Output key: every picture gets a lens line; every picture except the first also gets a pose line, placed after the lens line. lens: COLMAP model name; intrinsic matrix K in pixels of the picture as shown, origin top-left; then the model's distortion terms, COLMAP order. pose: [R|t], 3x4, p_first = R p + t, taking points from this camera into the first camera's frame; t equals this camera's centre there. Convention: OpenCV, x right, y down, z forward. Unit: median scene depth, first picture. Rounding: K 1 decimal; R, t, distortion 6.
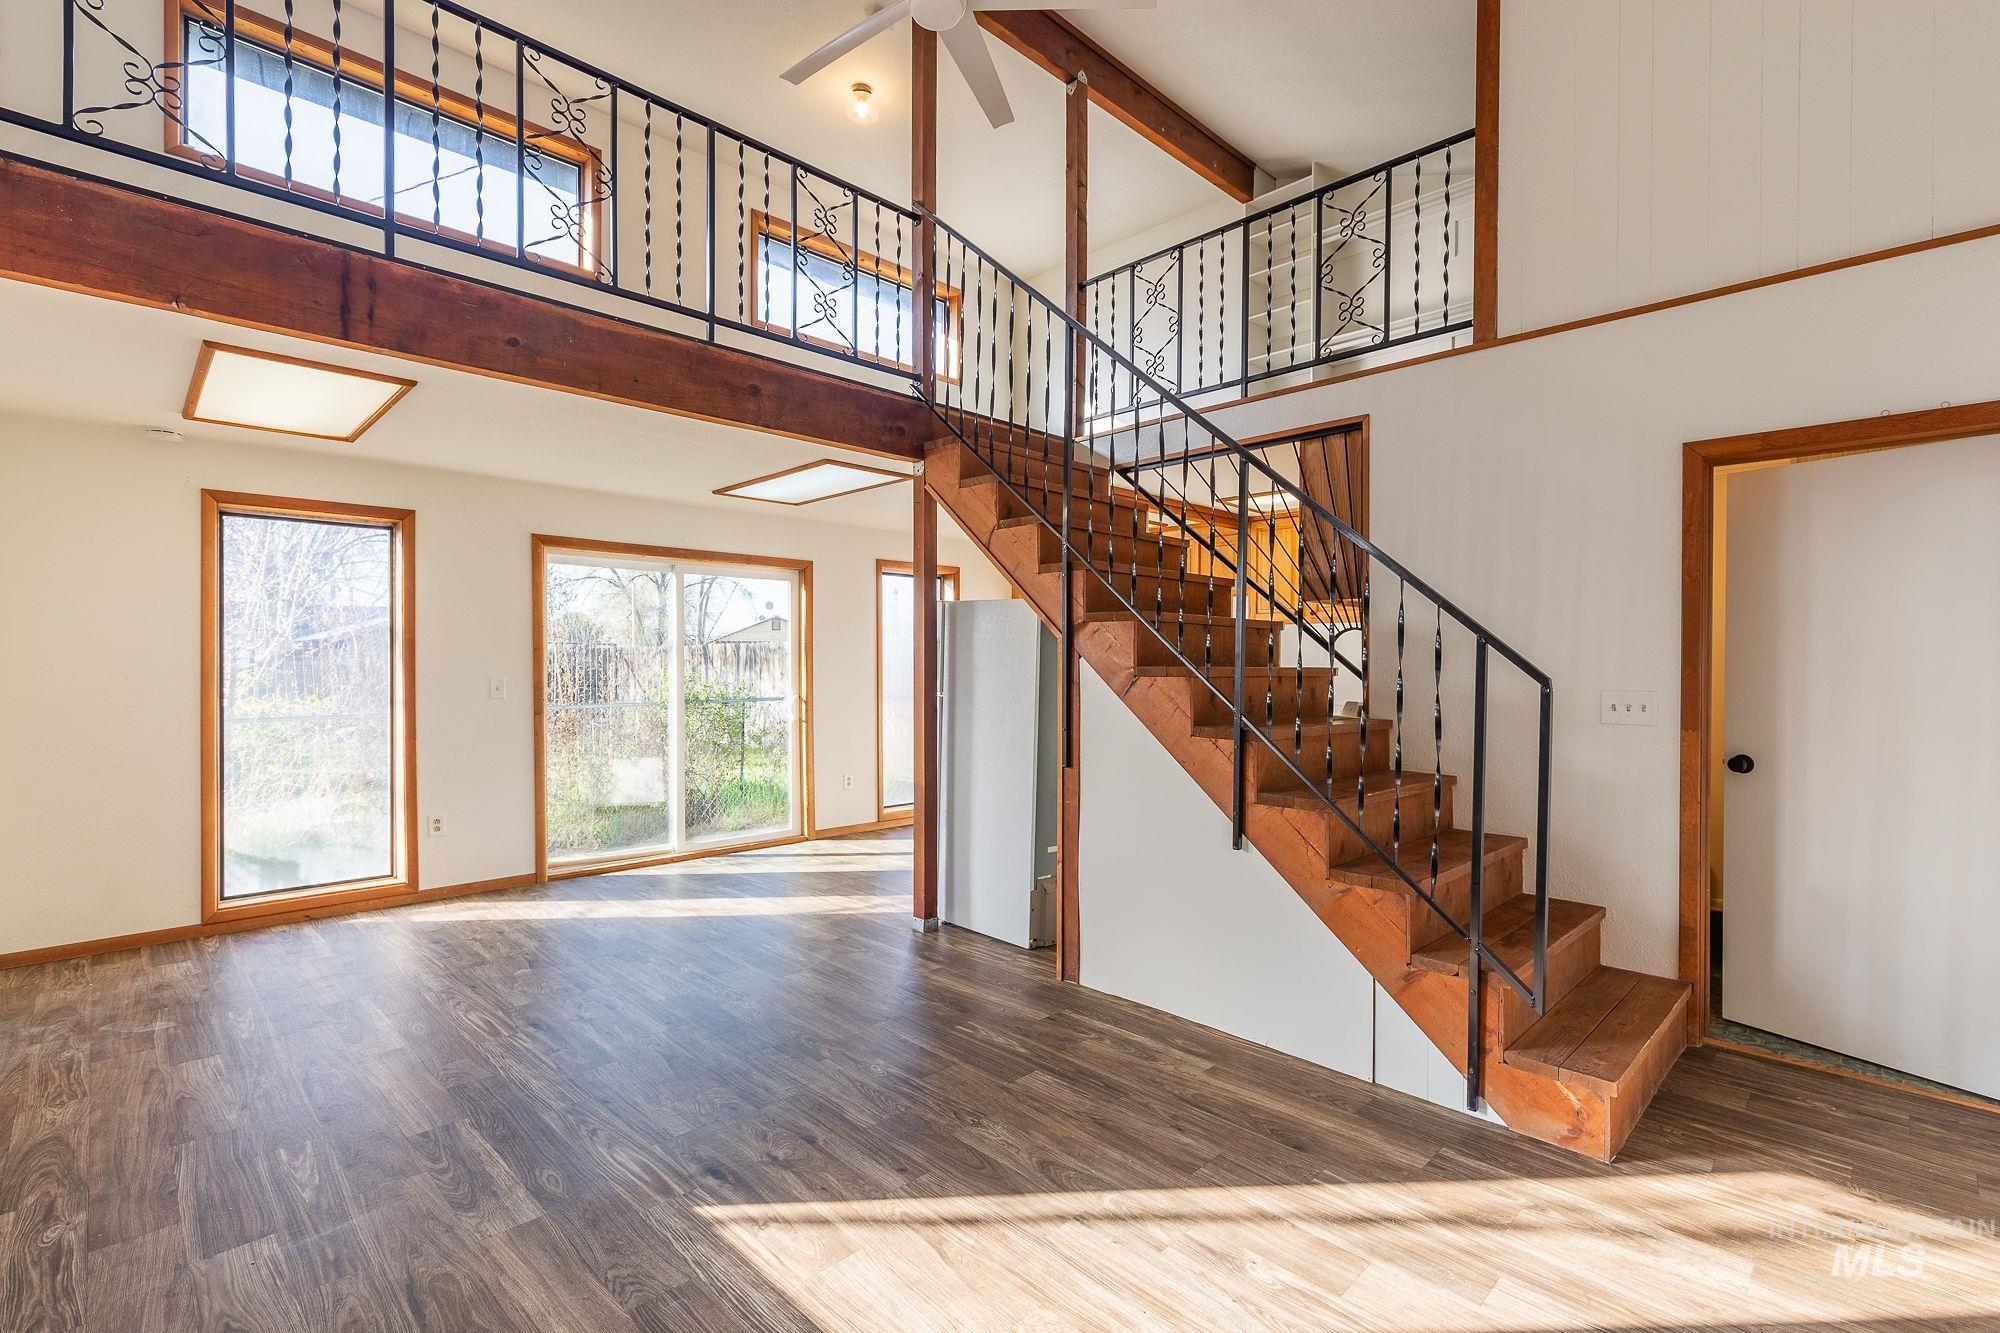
lens RADIAL K [[908.8, 0, 1009.9], [0, 908.8, 658.3], [0, 0, 1]] dist [0.003126, -0.001816]
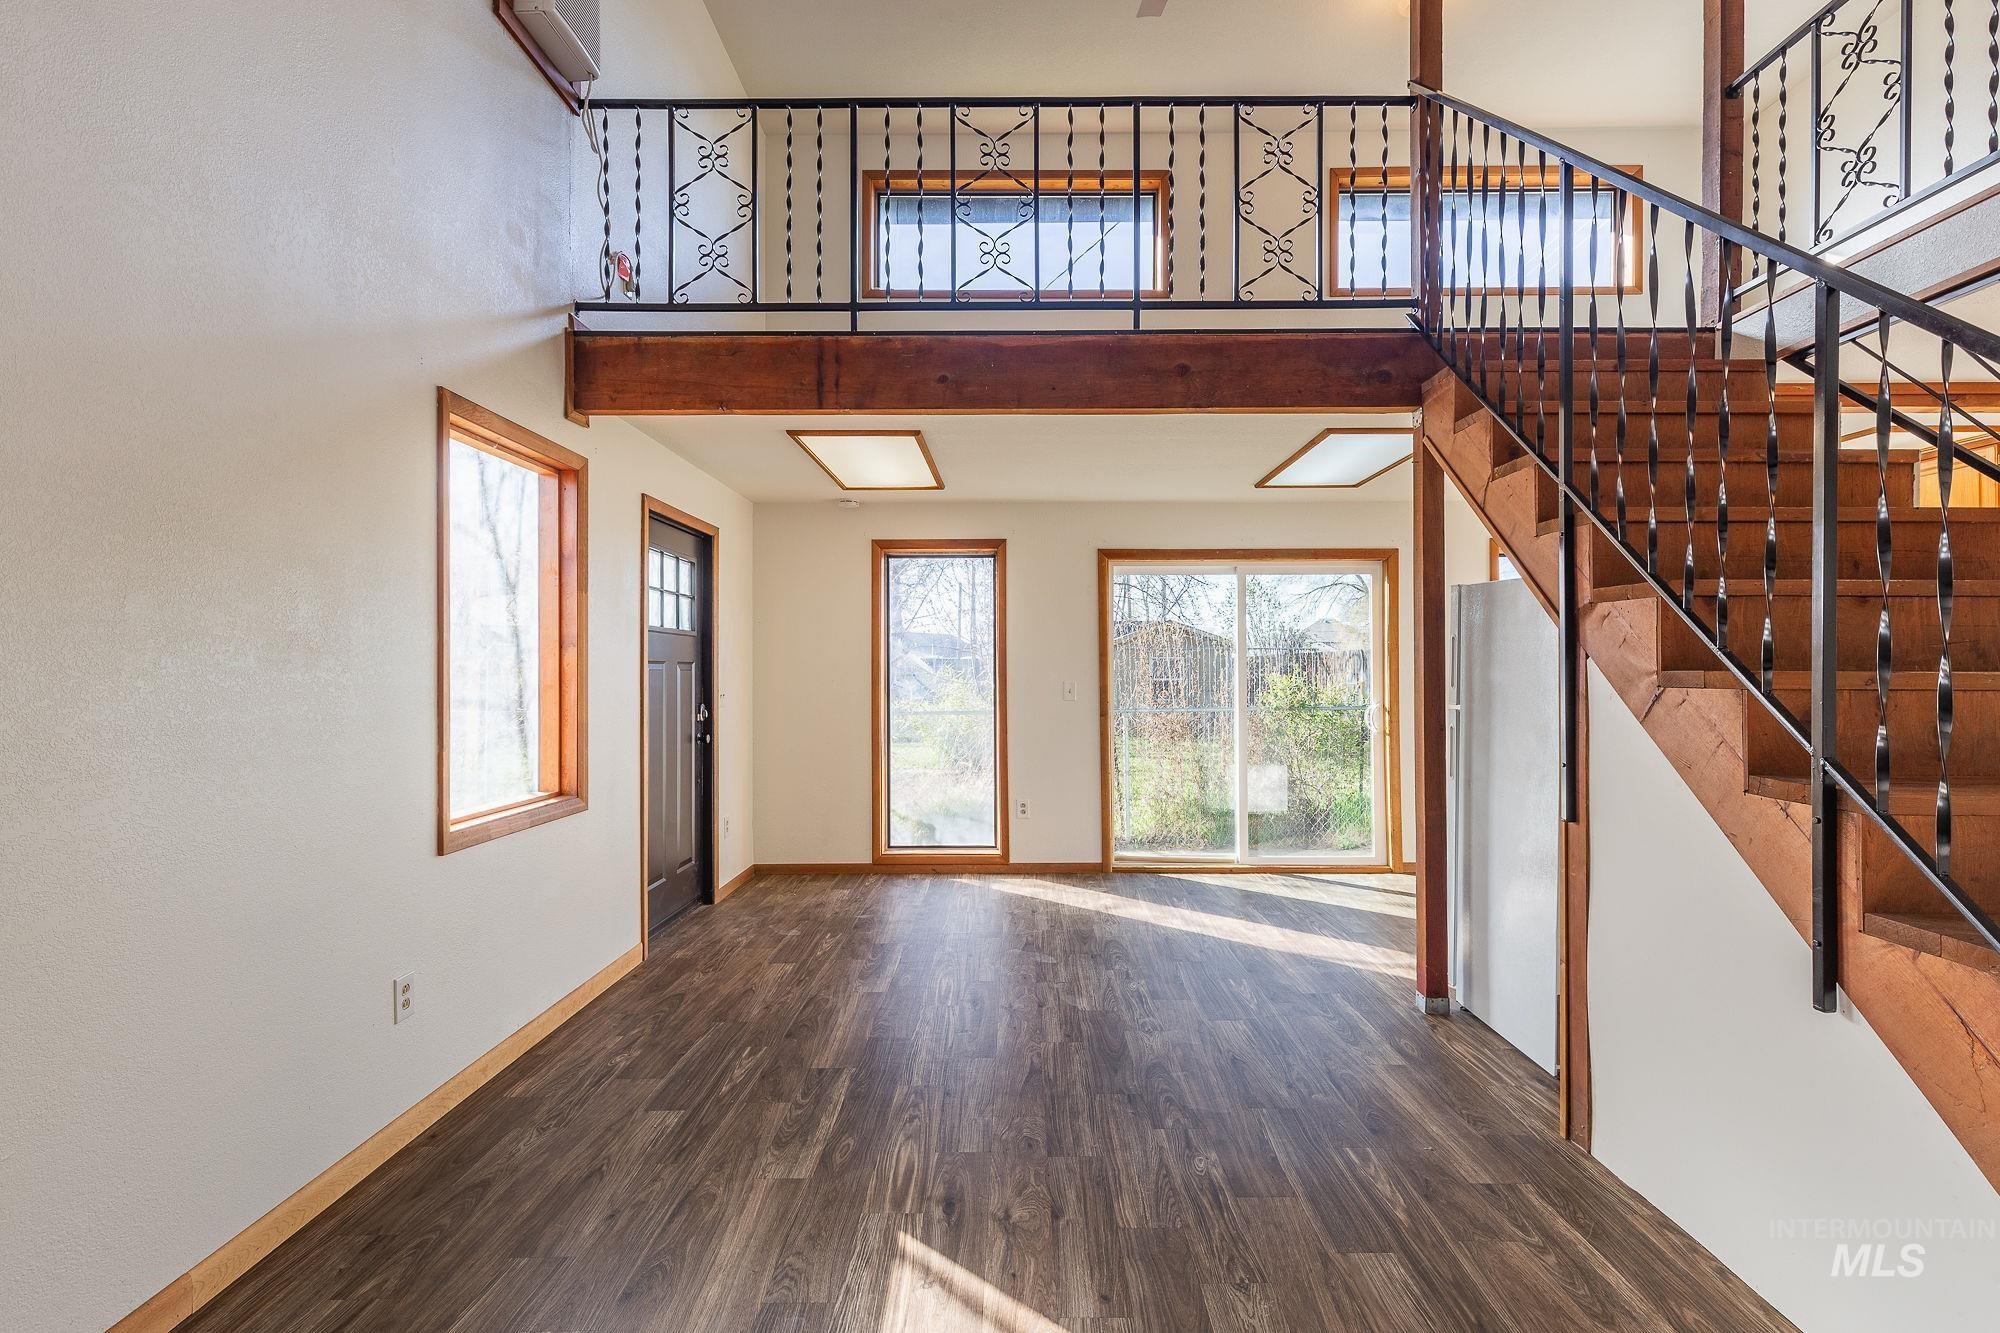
lens RADIAL K [[908.8, 0, 1014.2], [0, 908.8, 662.4], [0, 0, 1]] dist [0.003126, -0.001816]
pose [[0.702438, -0.009175, -0.711686, 0.229685], [0.007707, 0.999956, -0.005285, 0.003165], [0.711703, -0.001773, 0.702478, 0.218161]]
